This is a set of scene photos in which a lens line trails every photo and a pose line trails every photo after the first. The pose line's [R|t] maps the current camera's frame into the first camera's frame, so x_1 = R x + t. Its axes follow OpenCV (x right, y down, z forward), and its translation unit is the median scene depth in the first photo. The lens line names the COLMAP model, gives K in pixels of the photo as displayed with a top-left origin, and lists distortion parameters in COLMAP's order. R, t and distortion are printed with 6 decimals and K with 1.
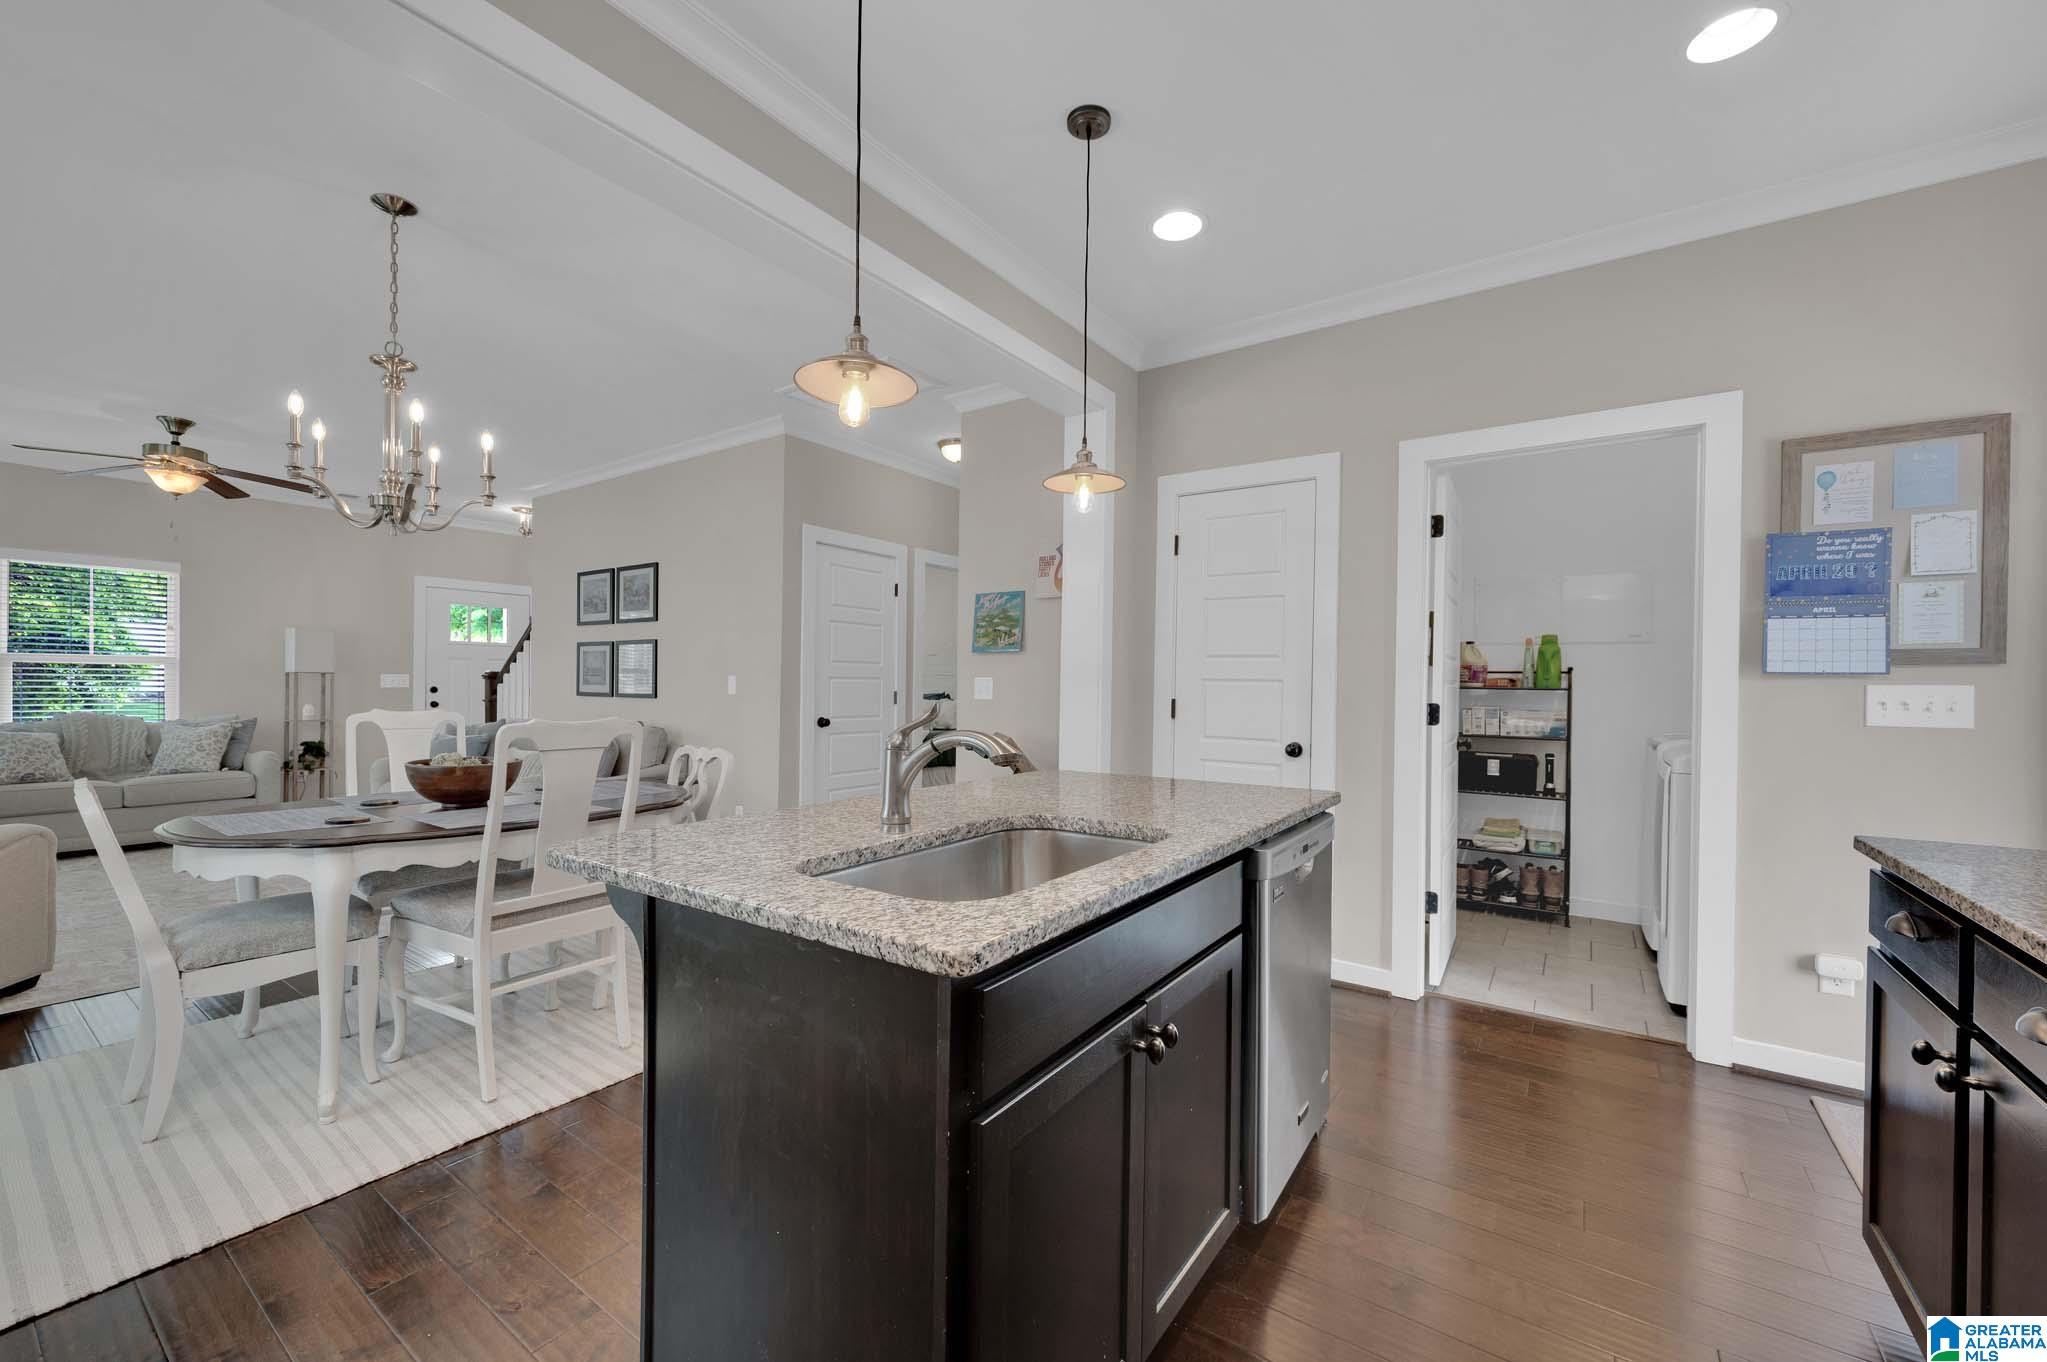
lens RADIAL K [[807.1, 0, 1016.7], [0, 807.1, 690.8], [0, 0, 1]] dist [-0.002423, 0.000198]
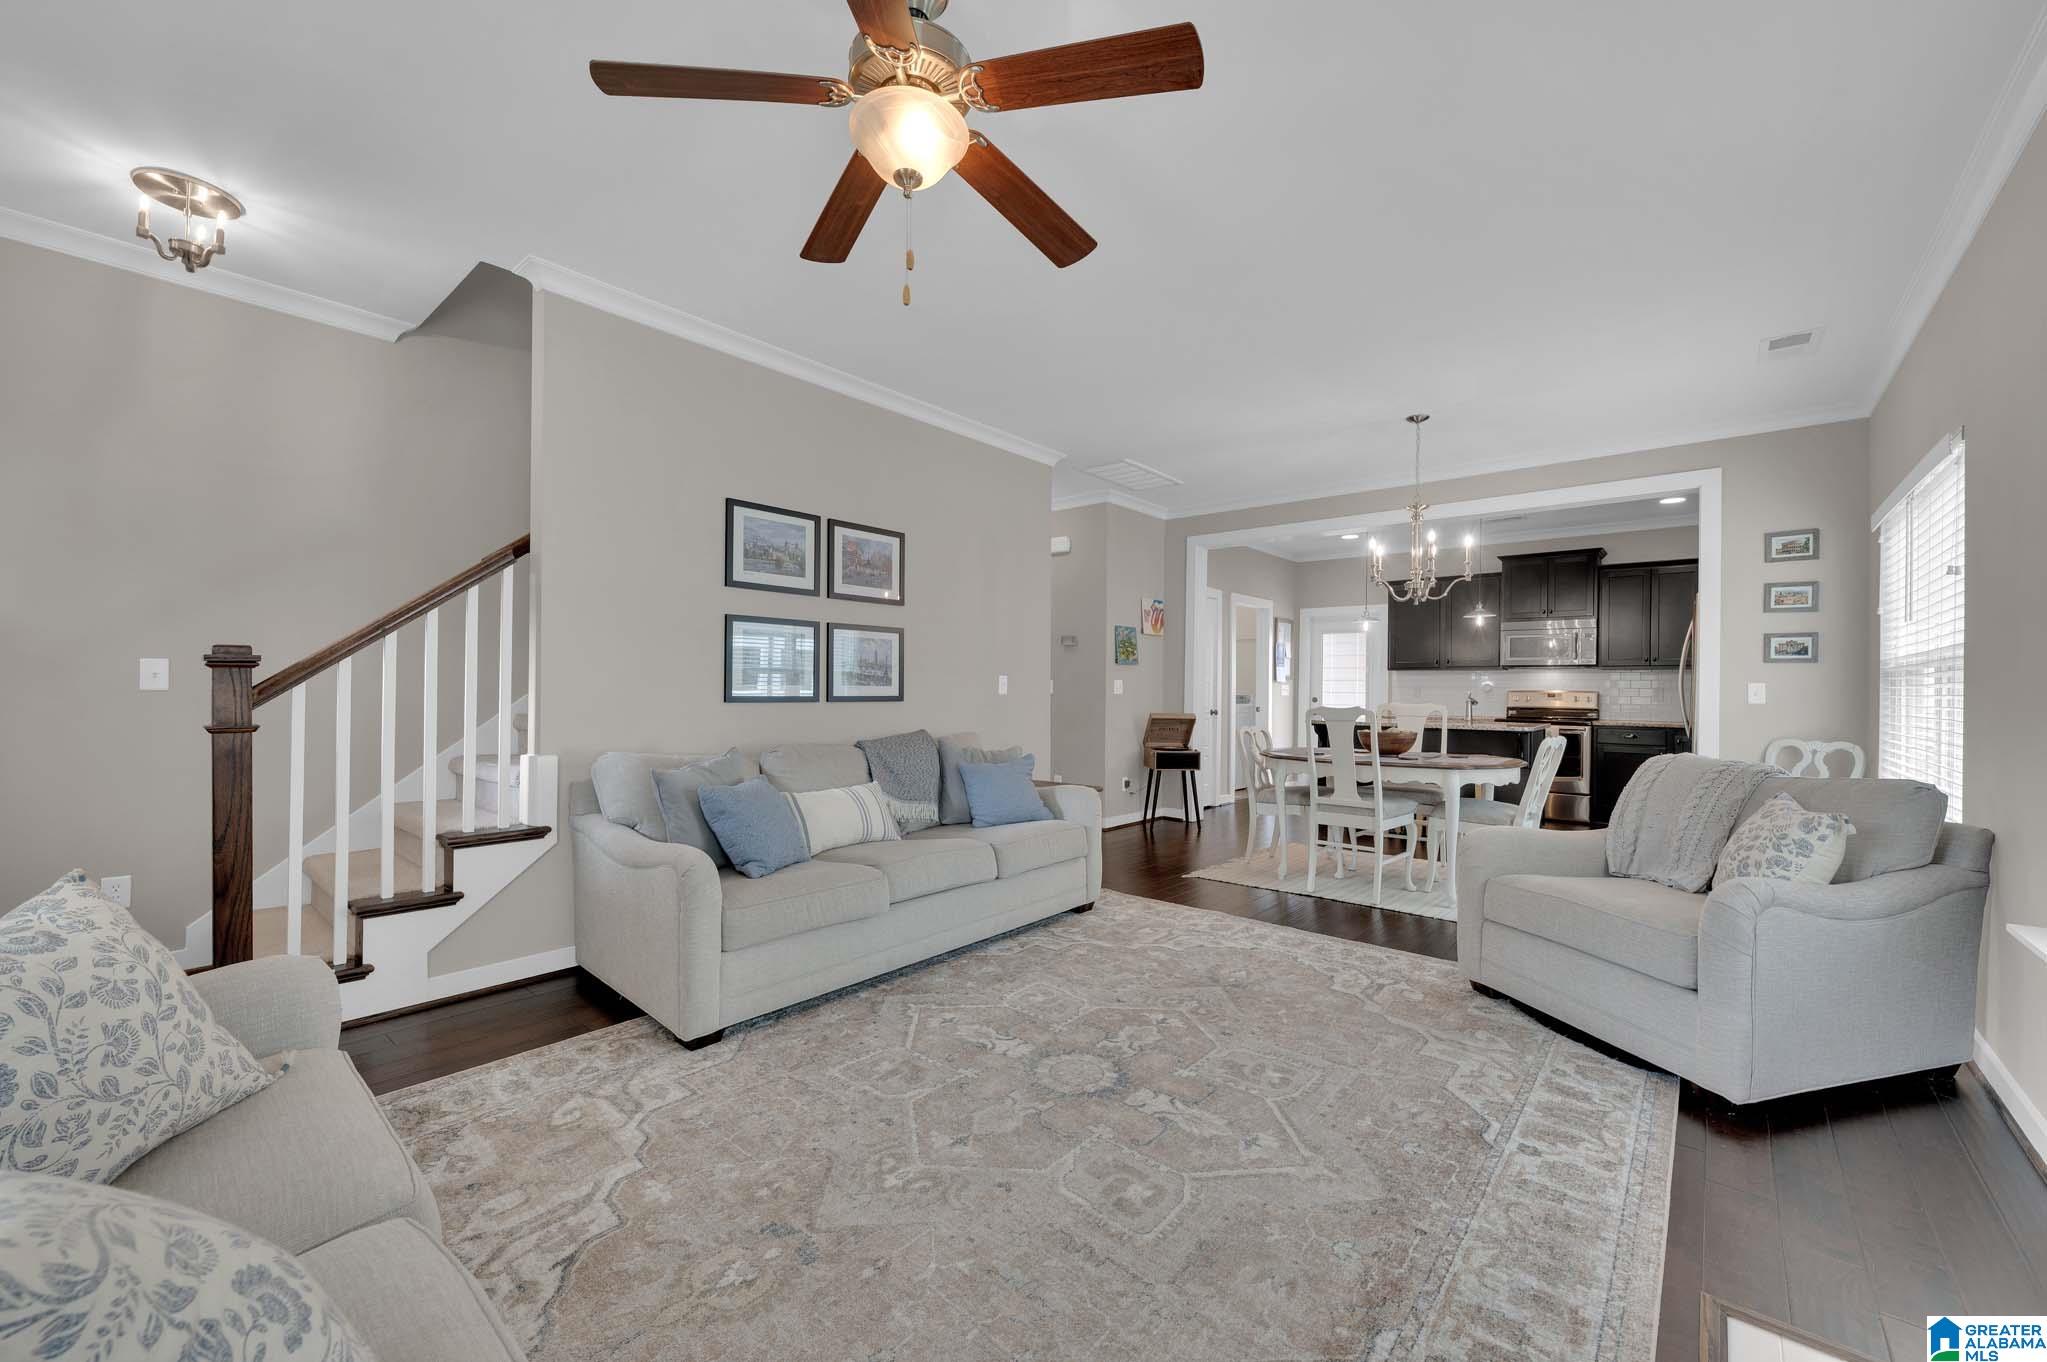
lens RADIAL K [[807.1, 0, 1019.8], [0, 807.1, 690.6], [0, 0, 1]] dist [-0.002423, 0.000198]
pose [[0.087080, -0.012320, 0.996125, -1.192331], [0.000021, 0.999924, 0.012365, -0.010960], [-0.996201, -0.001056, 0.087074, 0.777403]]
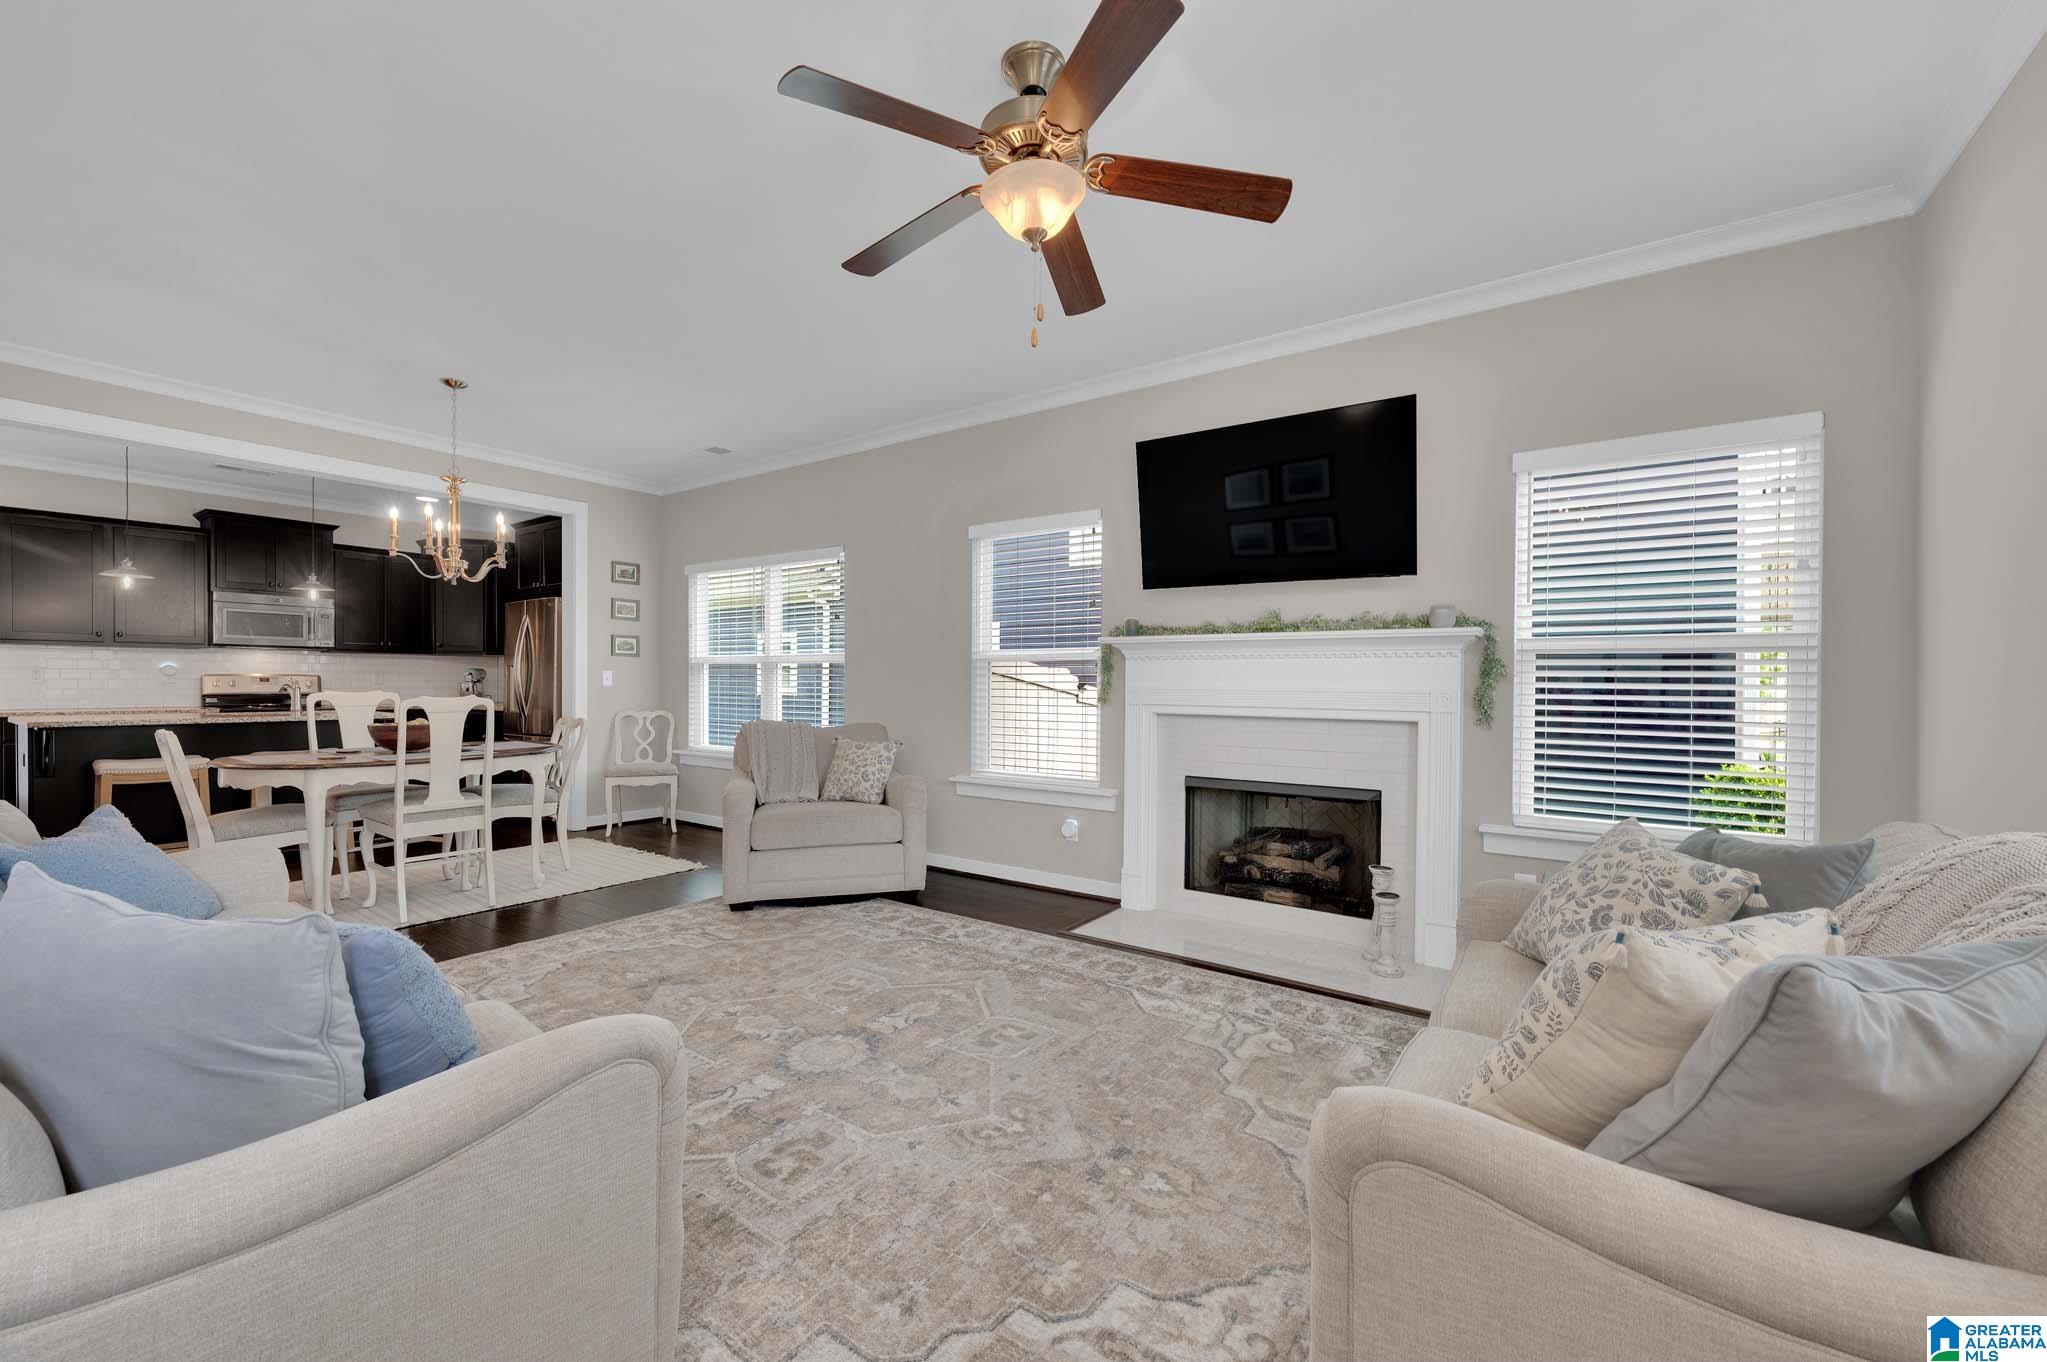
lens RADIAL K [[807.1, 0, 1020.7], [0, 807.1, 687.0], [0, 0, 1]] dist [-0.002423, 0.000198]
pose [[-0.999870, -0.015838, -0.002950, -0.878332], [-0.015882, 0.999753, 0.015562, -0.012240], [0.002703, 0.015607, -0.999875, 1.208300]]
